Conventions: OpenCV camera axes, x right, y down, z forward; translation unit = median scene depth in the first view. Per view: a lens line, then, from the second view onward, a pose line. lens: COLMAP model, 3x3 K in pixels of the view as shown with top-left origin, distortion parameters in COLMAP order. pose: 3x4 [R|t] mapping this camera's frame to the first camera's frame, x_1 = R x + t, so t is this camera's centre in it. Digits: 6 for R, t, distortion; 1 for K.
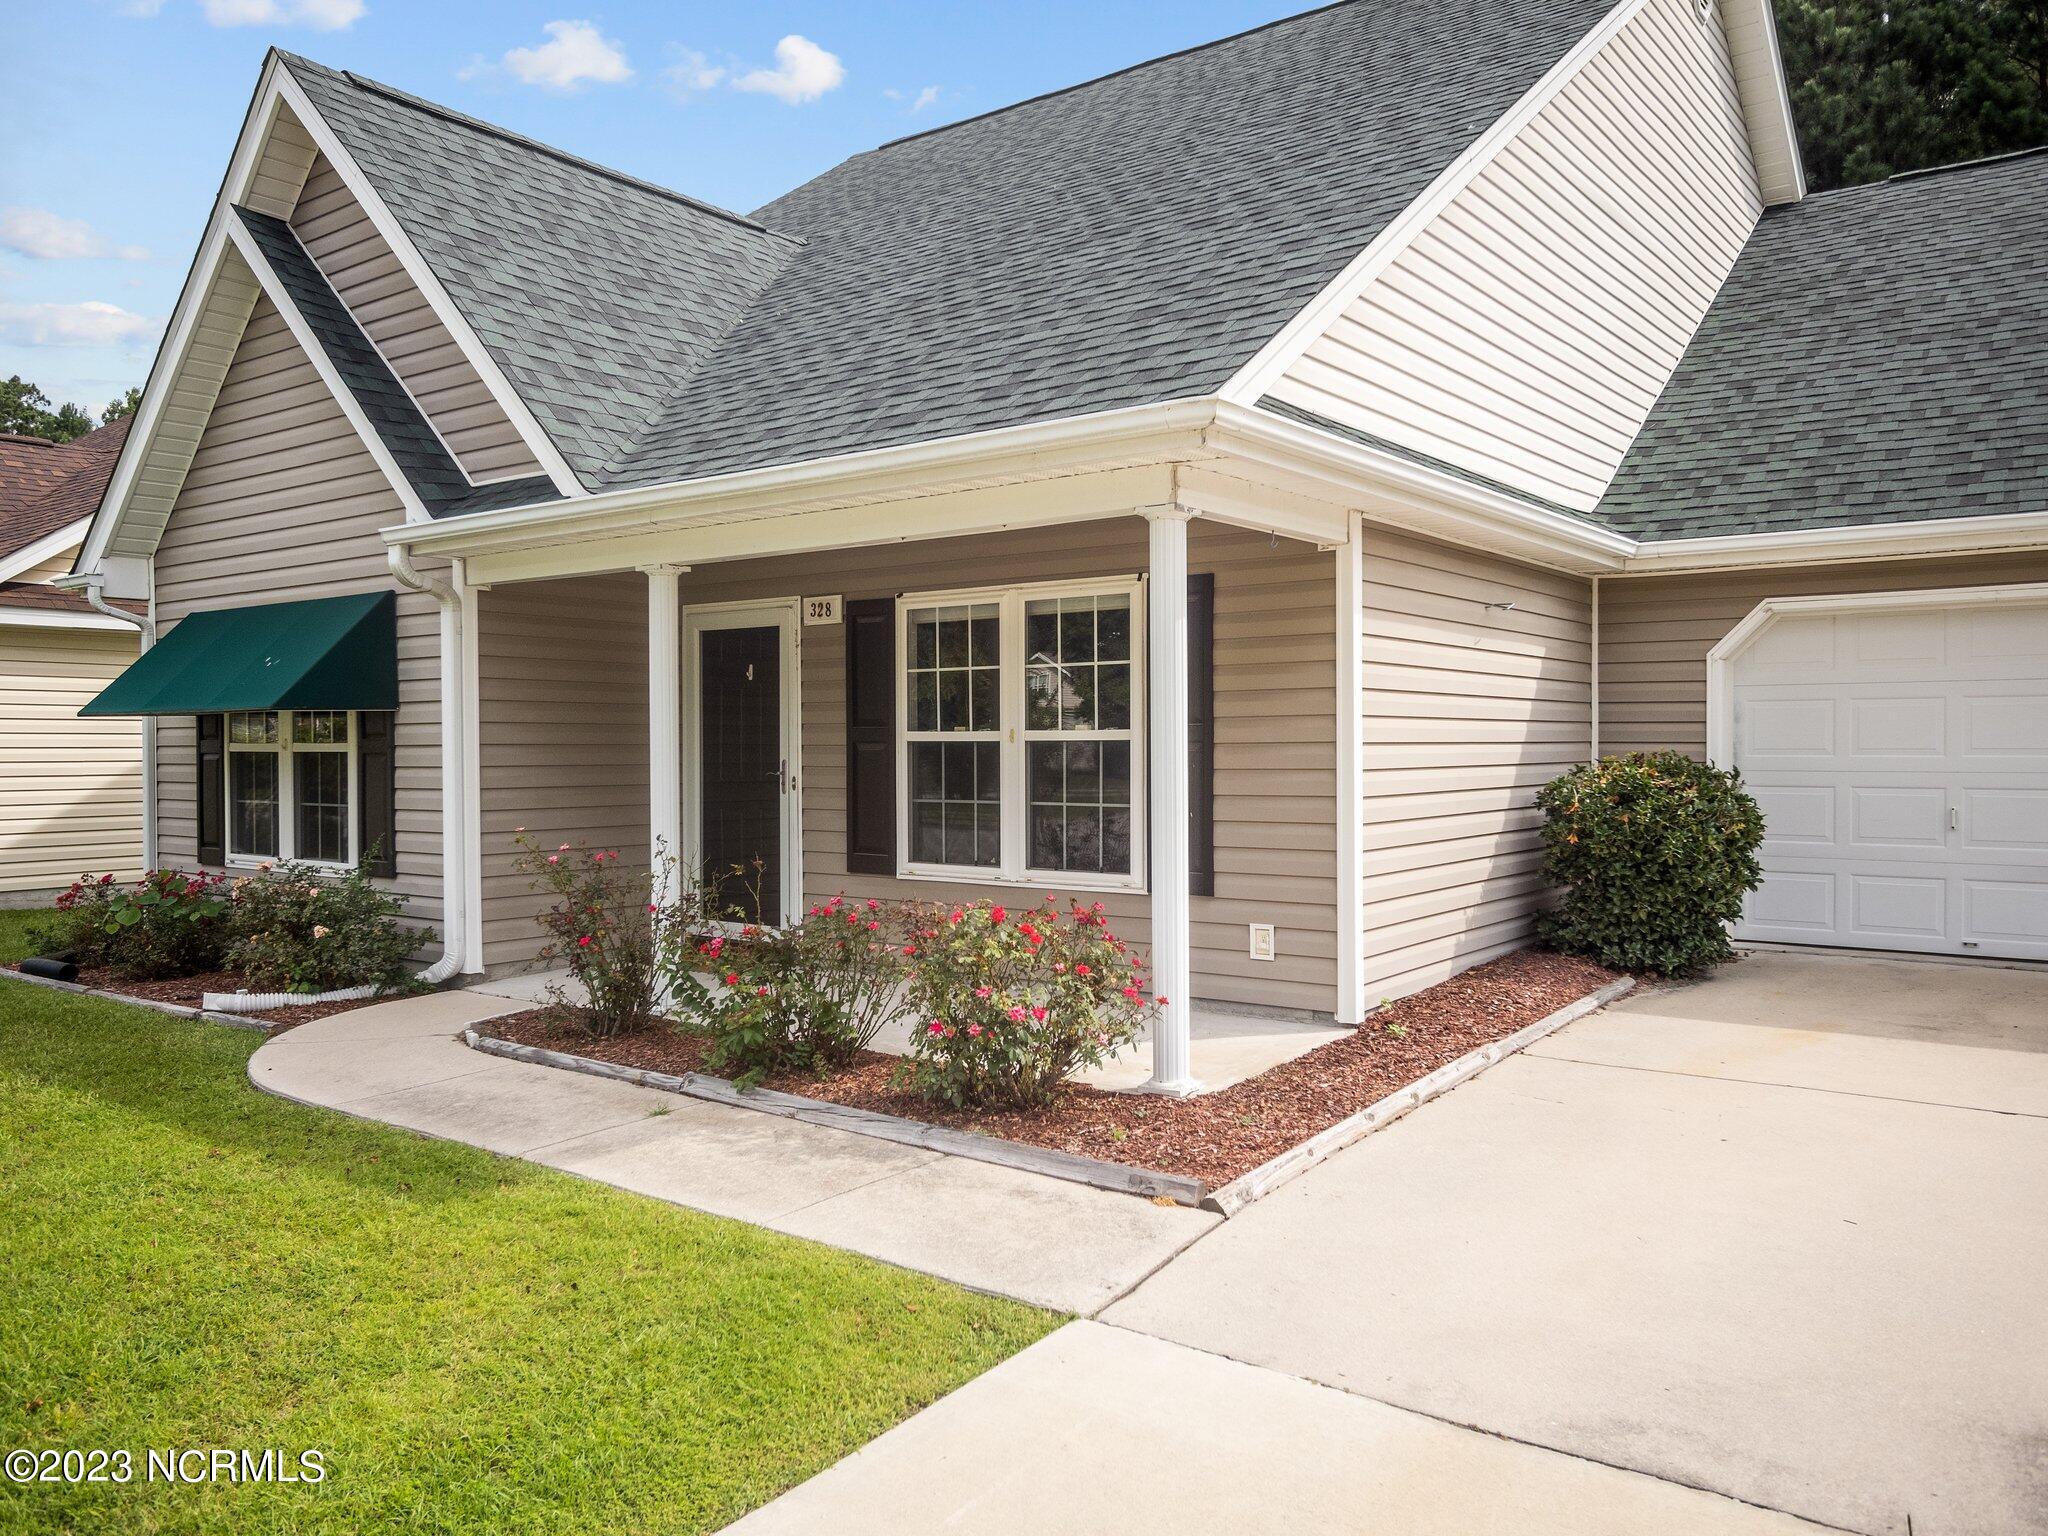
lens RADIAL K [[1554.0, 0, 1024.0], [0, 1554.0, 768.0], [0, 0, 1]] dist [0.009608, 0.002278]
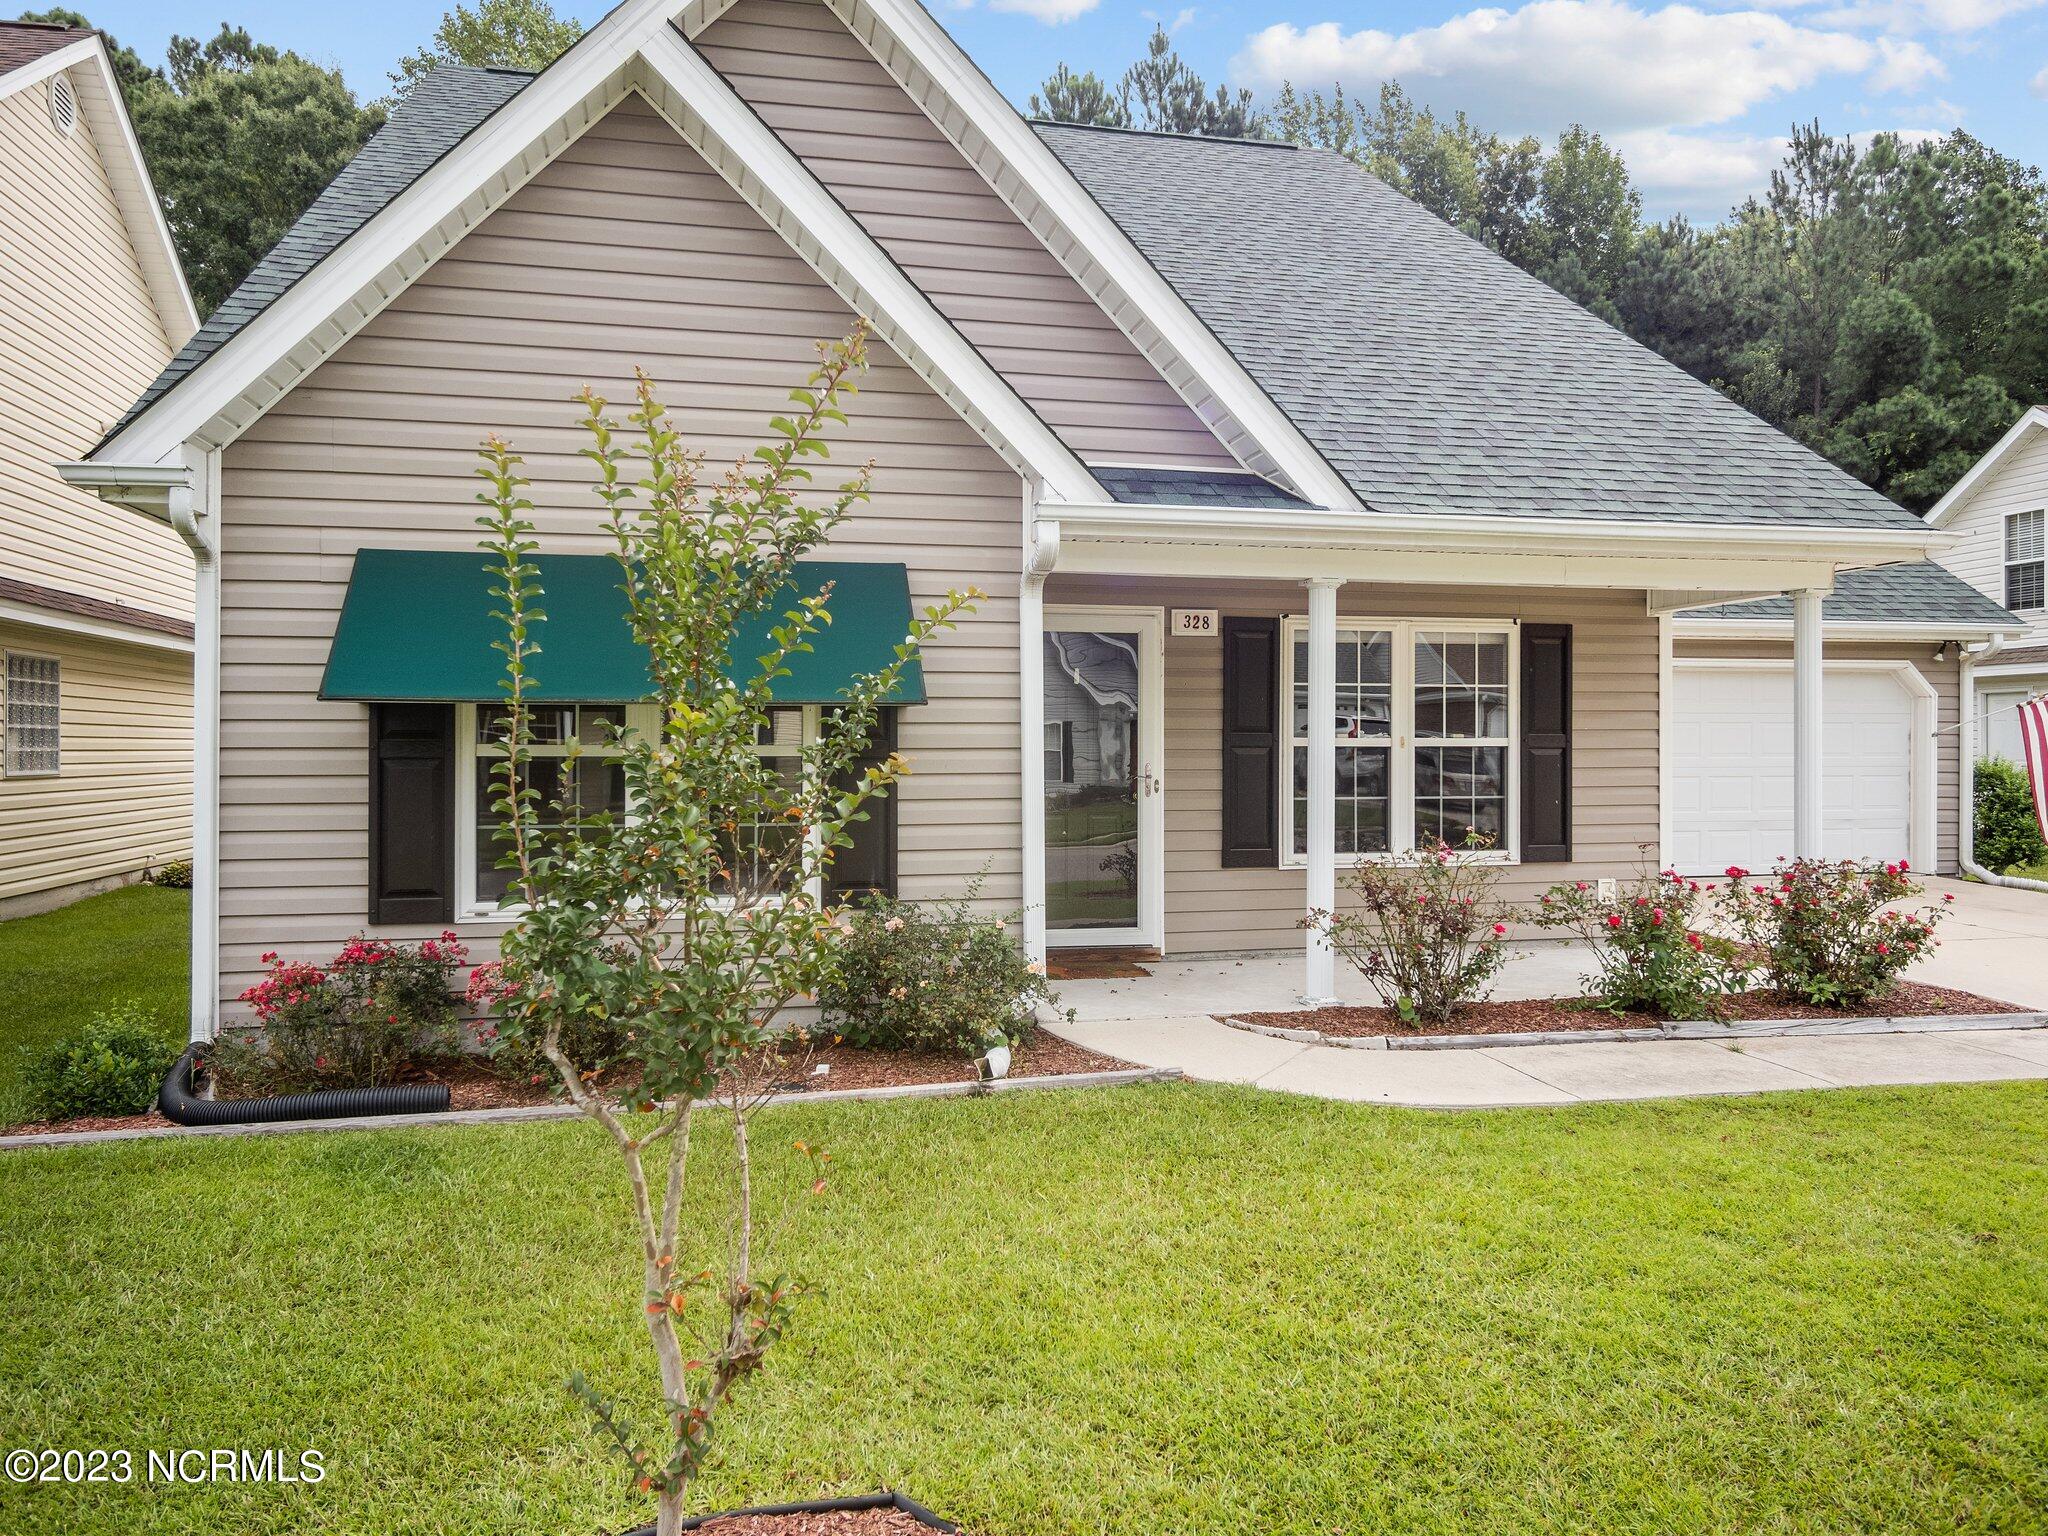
lens RADIAL K [[1448.8, 0, 1023.0], [0, 1448.8, 740.1], [0, 0, 1]] dist [-0.004504, -0.001021]
pose [[0.648084, 0.008240, 0.761524, -1.005920], [0.010317, 0.999755, -0.019598, -0.003059], [-0.761499, 0.020558, 0.647840, 0.471105]]
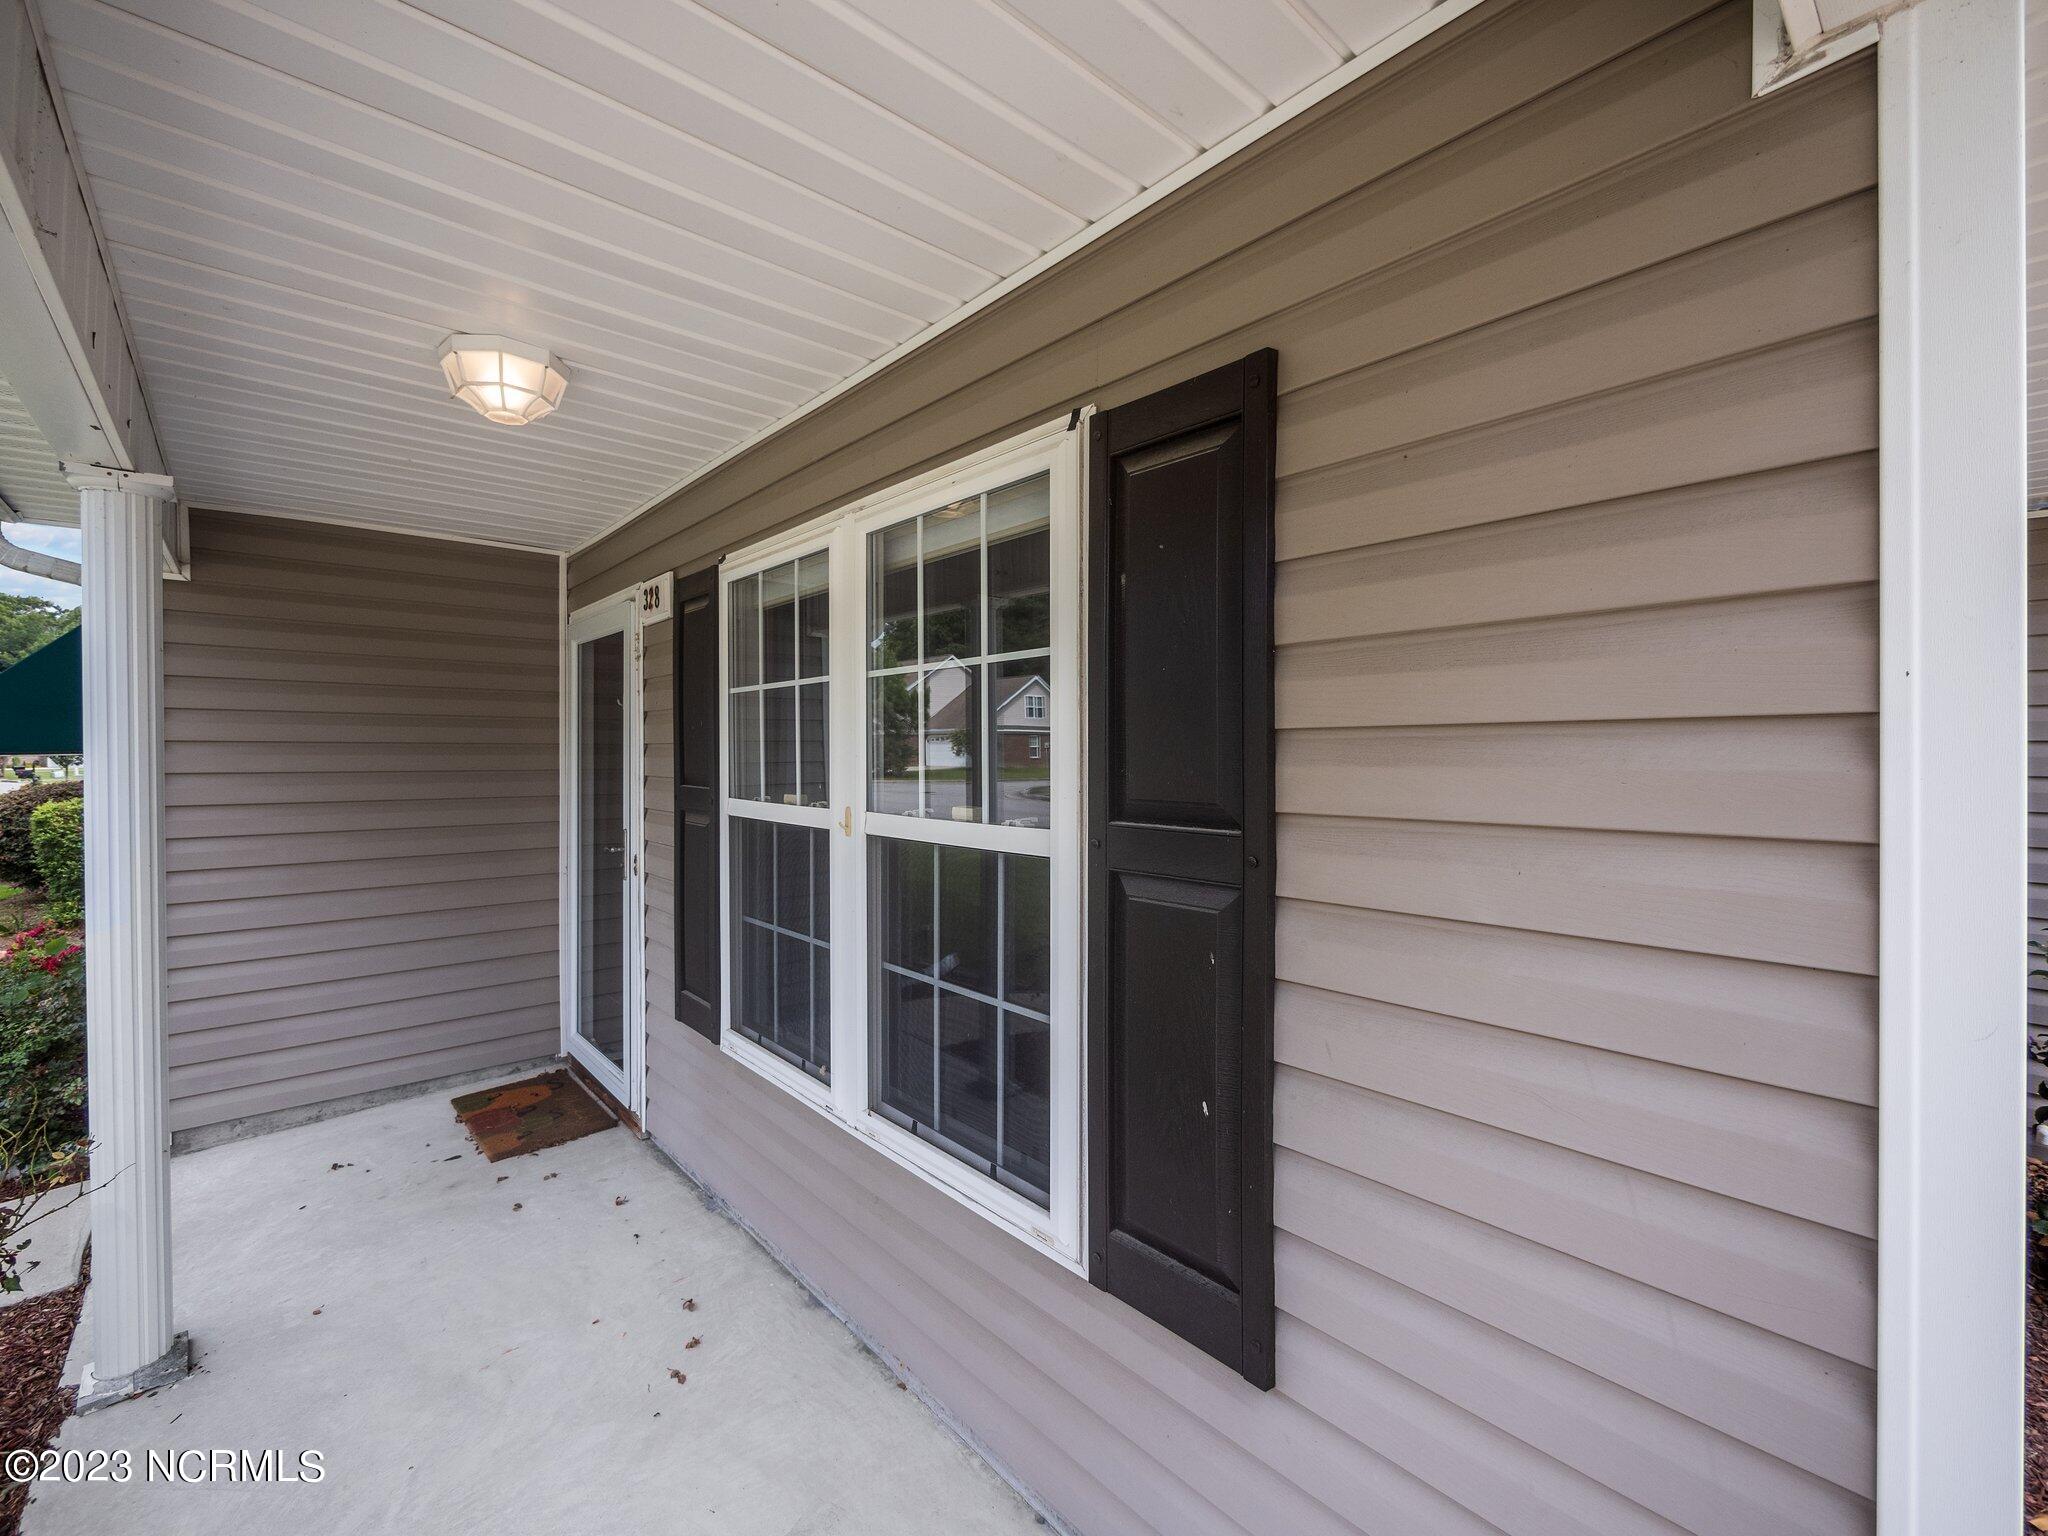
lens RADIAL K [[875.3, 0, 1024.0], [0, 875.3, 768.0], [0, 0, 1]] dist [-0.000059, 0.000009]
pose [[0.980848, 0.009069, -0.194566, 0.092054], [-0.009085, 0.999958, 0.000811, -0.036245], [0.194565, 0.000972, 0.980889, 0.710786]]
